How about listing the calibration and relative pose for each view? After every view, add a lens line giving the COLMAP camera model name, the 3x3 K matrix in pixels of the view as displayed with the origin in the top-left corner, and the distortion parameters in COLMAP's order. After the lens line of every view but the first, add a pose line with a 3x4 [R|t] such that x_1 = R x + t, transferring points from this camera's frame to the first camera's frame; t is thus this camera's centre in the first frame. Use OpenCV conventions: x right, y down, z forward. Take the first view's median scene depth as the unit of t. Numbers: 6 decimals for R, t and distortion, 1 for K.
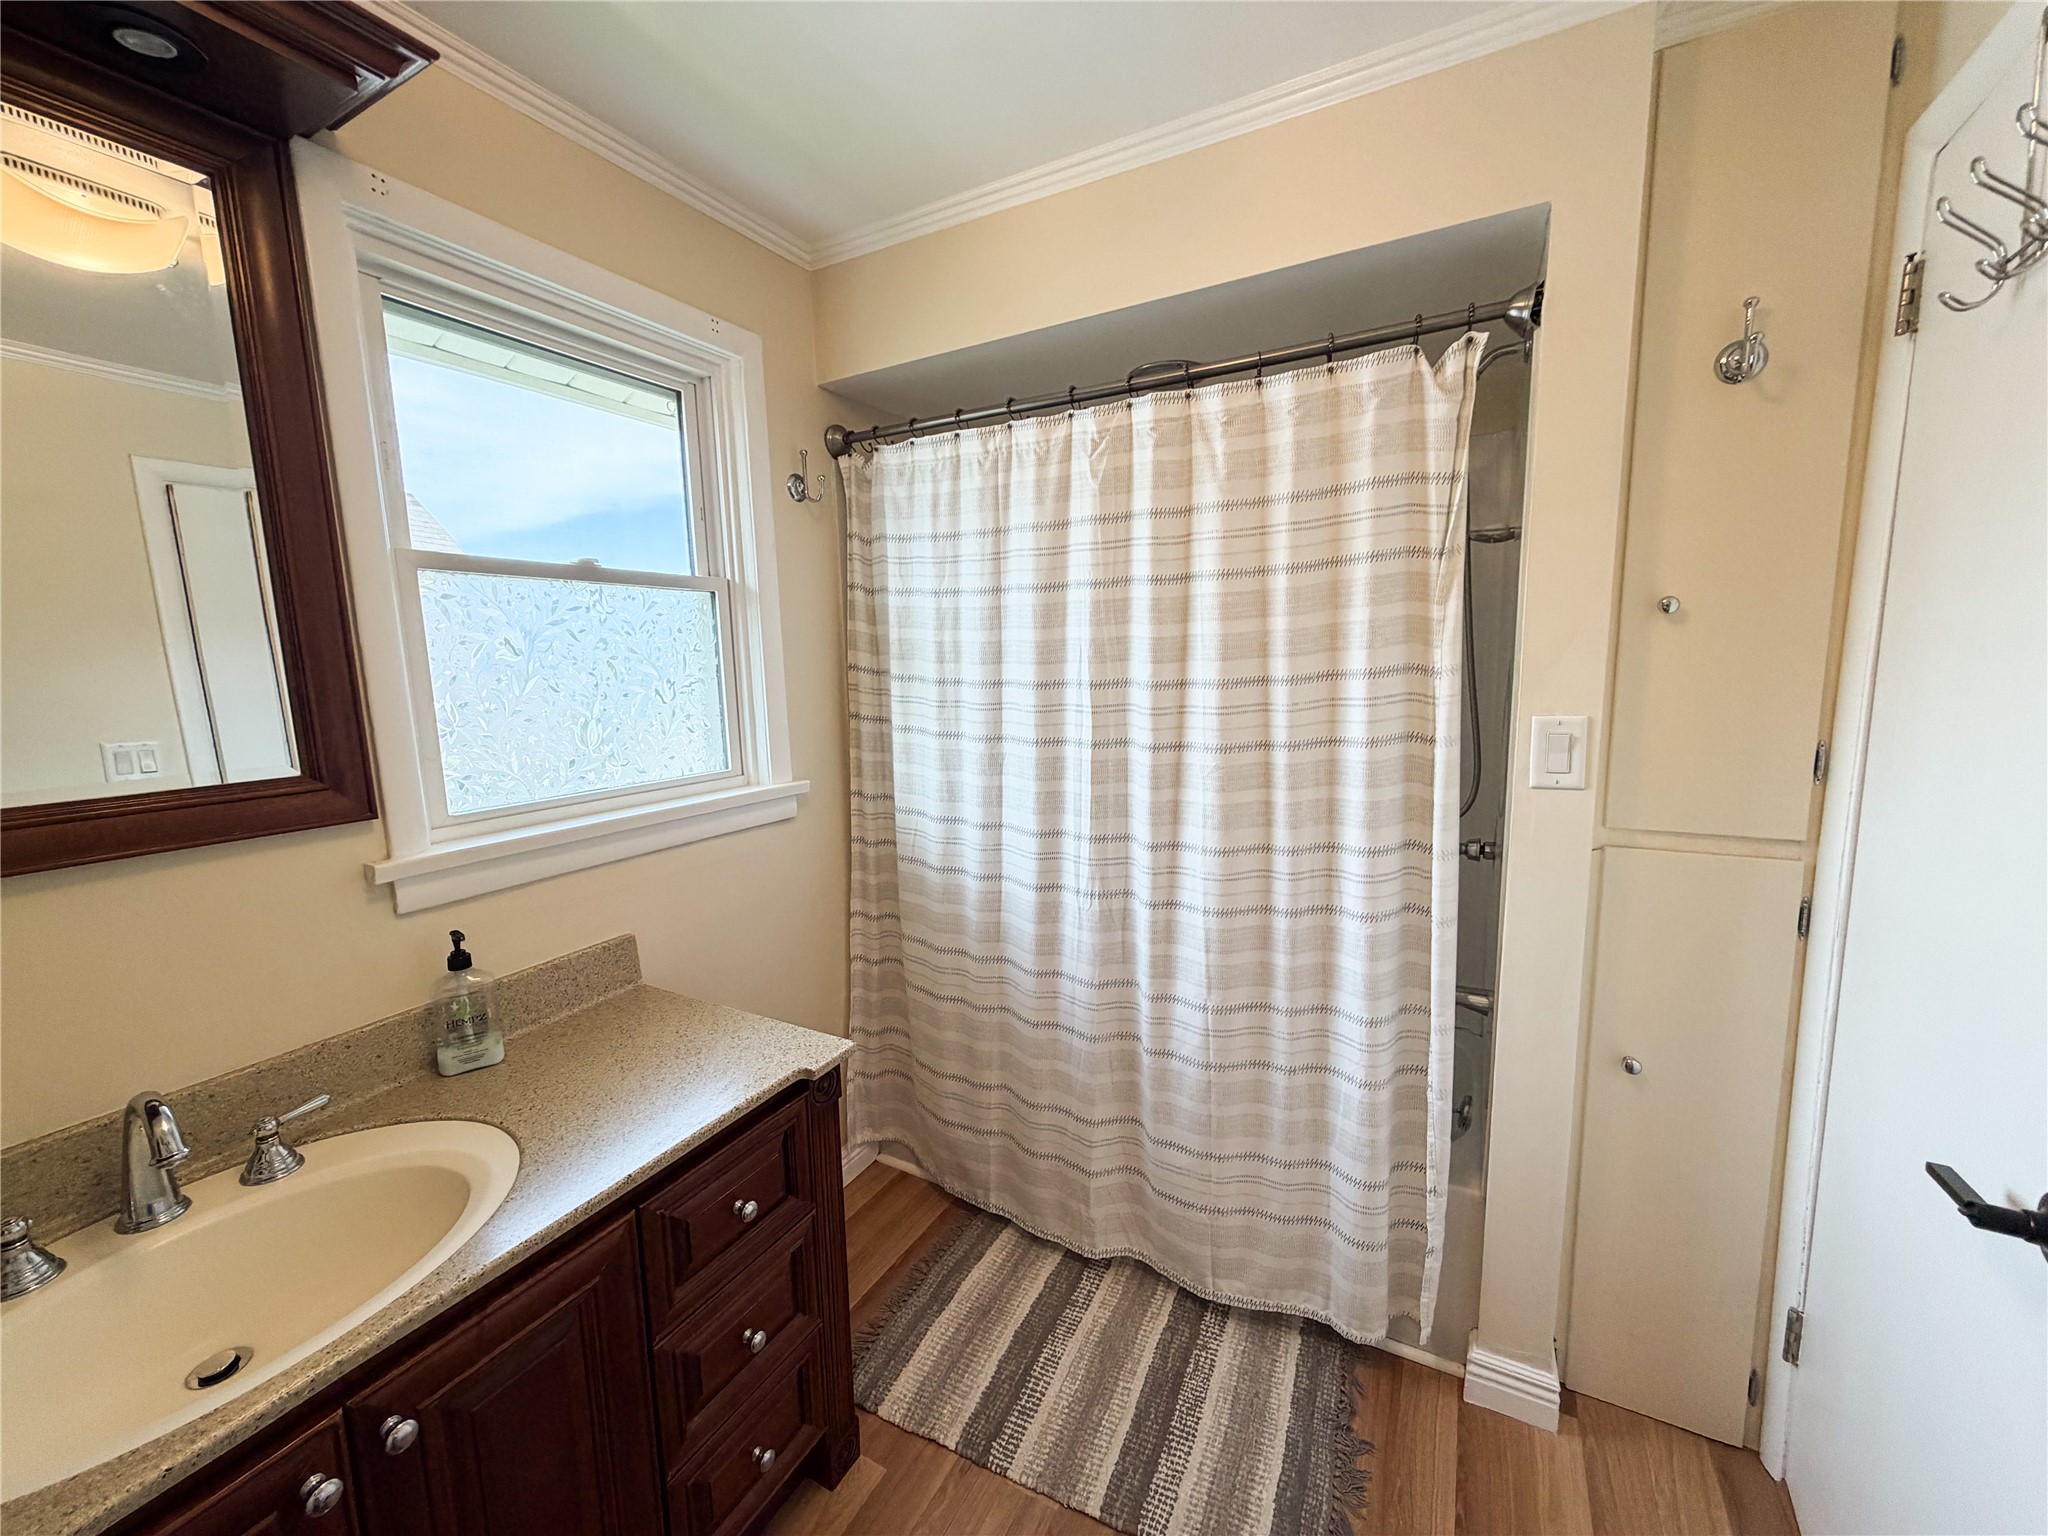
lens RADIAL K [[816.7, 0, 1024.0], [0, 816.7, 768.0], [0, 0, 1]] dist [0.001604, -0.000483]
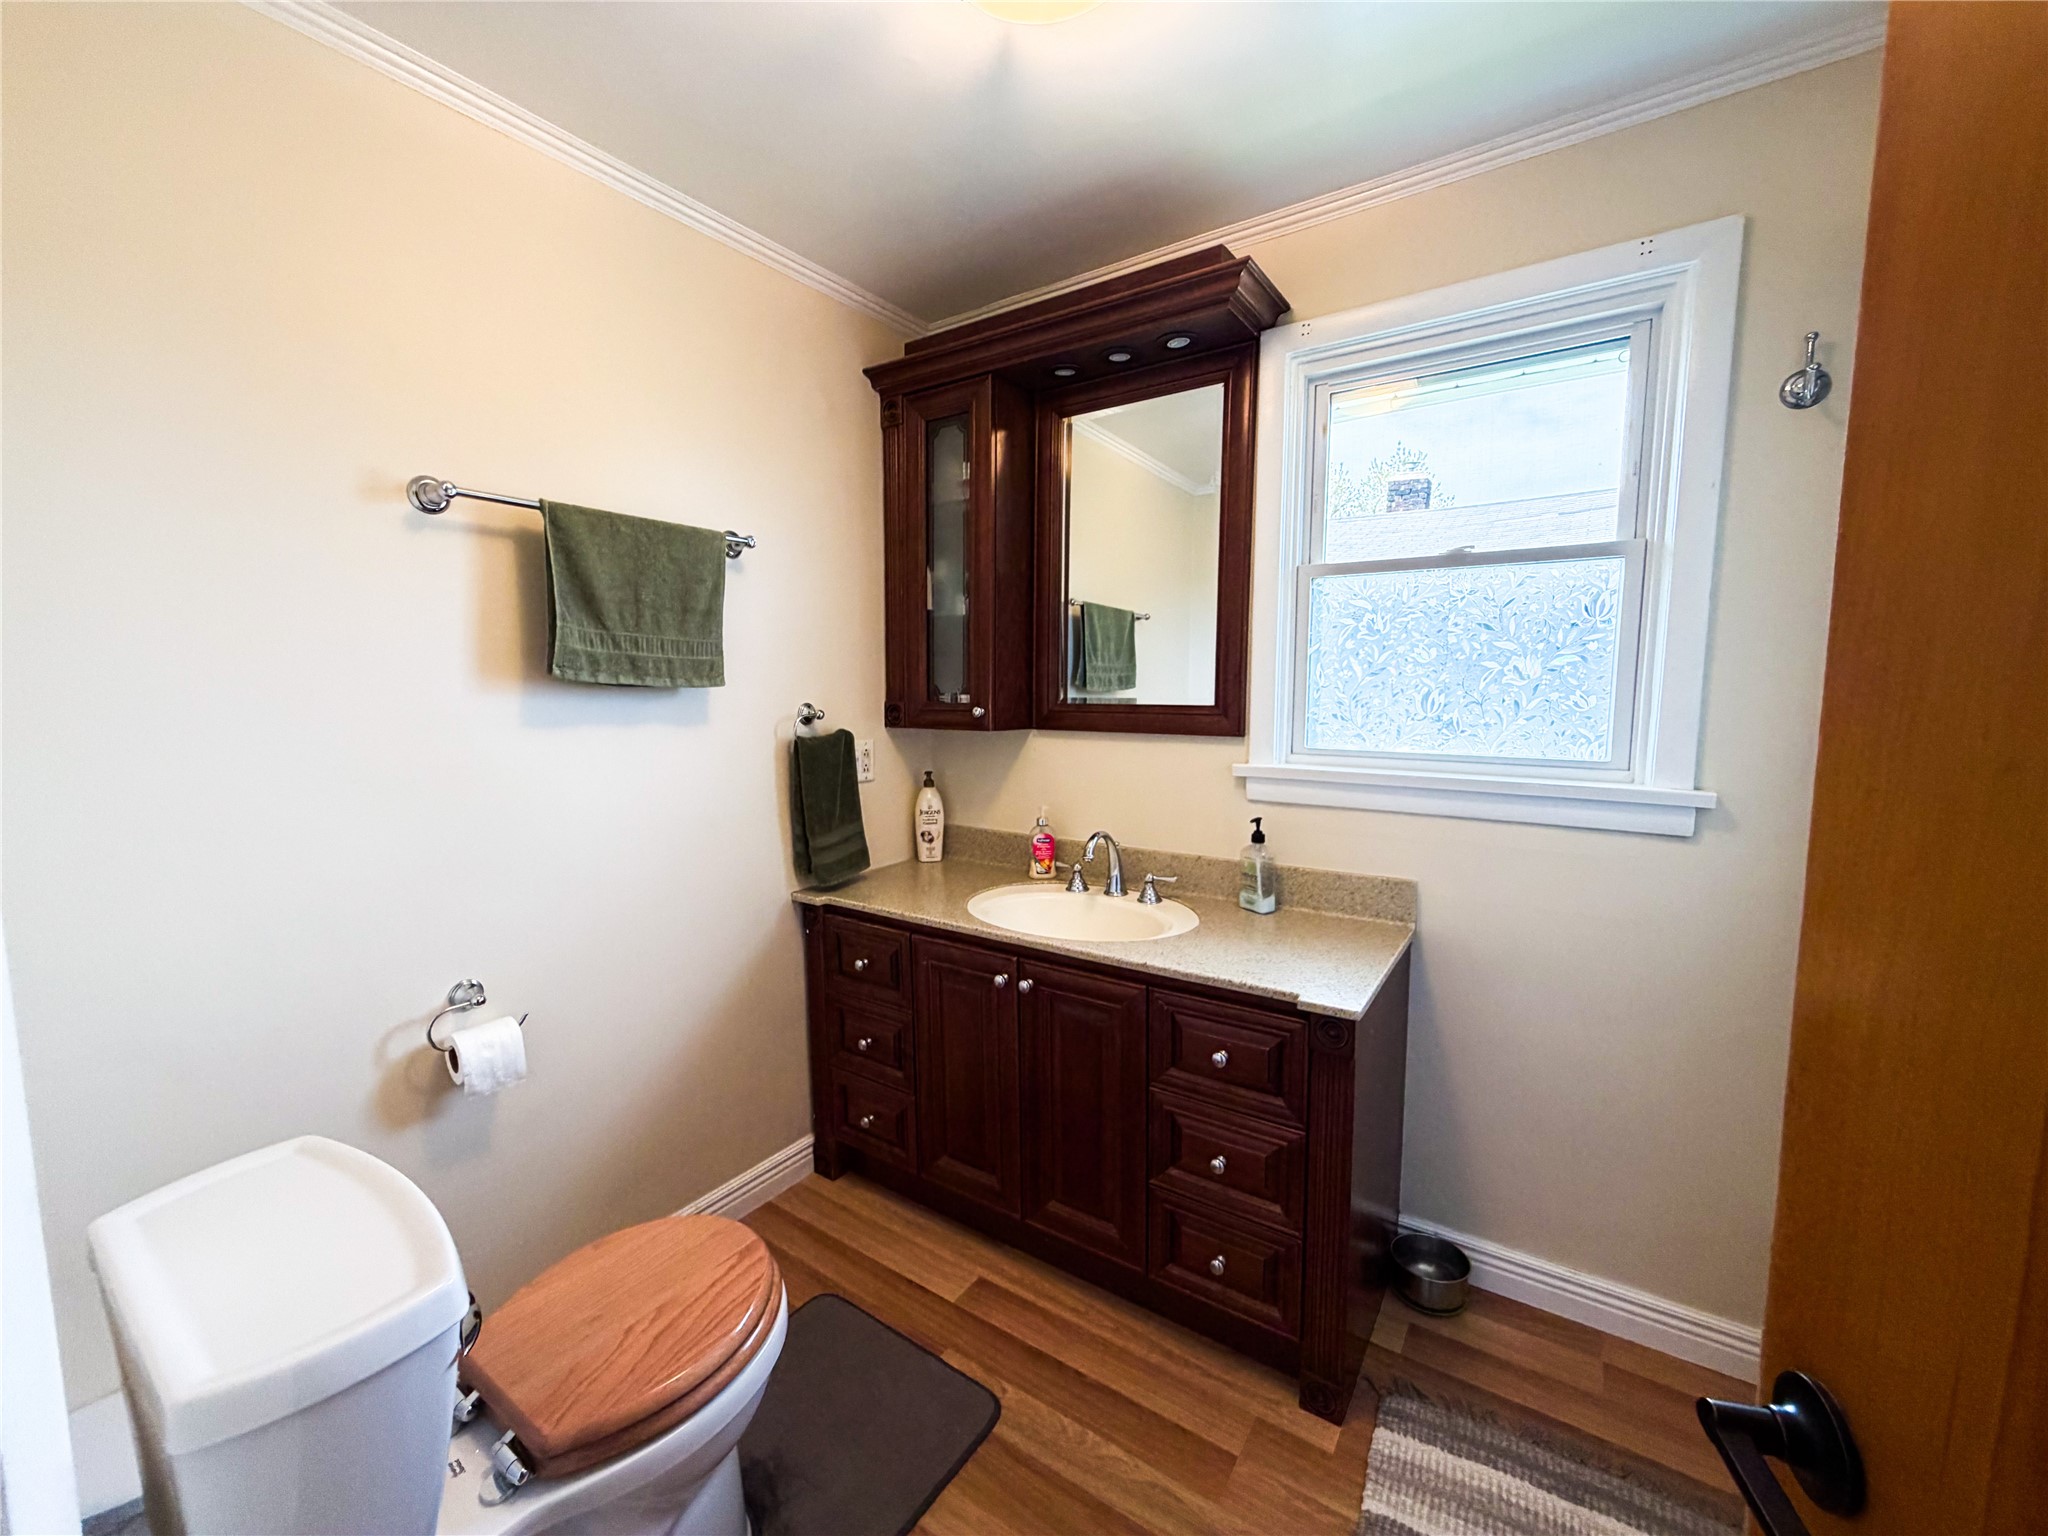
lens RADIAL K [[816.7, 0, 1024.0], [0, 816.7, 768.0], [0, 0, 1]] dist [0.001604, -0.000483]
pose [[-0.090936, 0.127669, -0.987639, 0.733294], [-0.131783, 0.981484, 0.139007, -0.038852], [0.987099, 0.142795, -0.072428, 0.587624]]
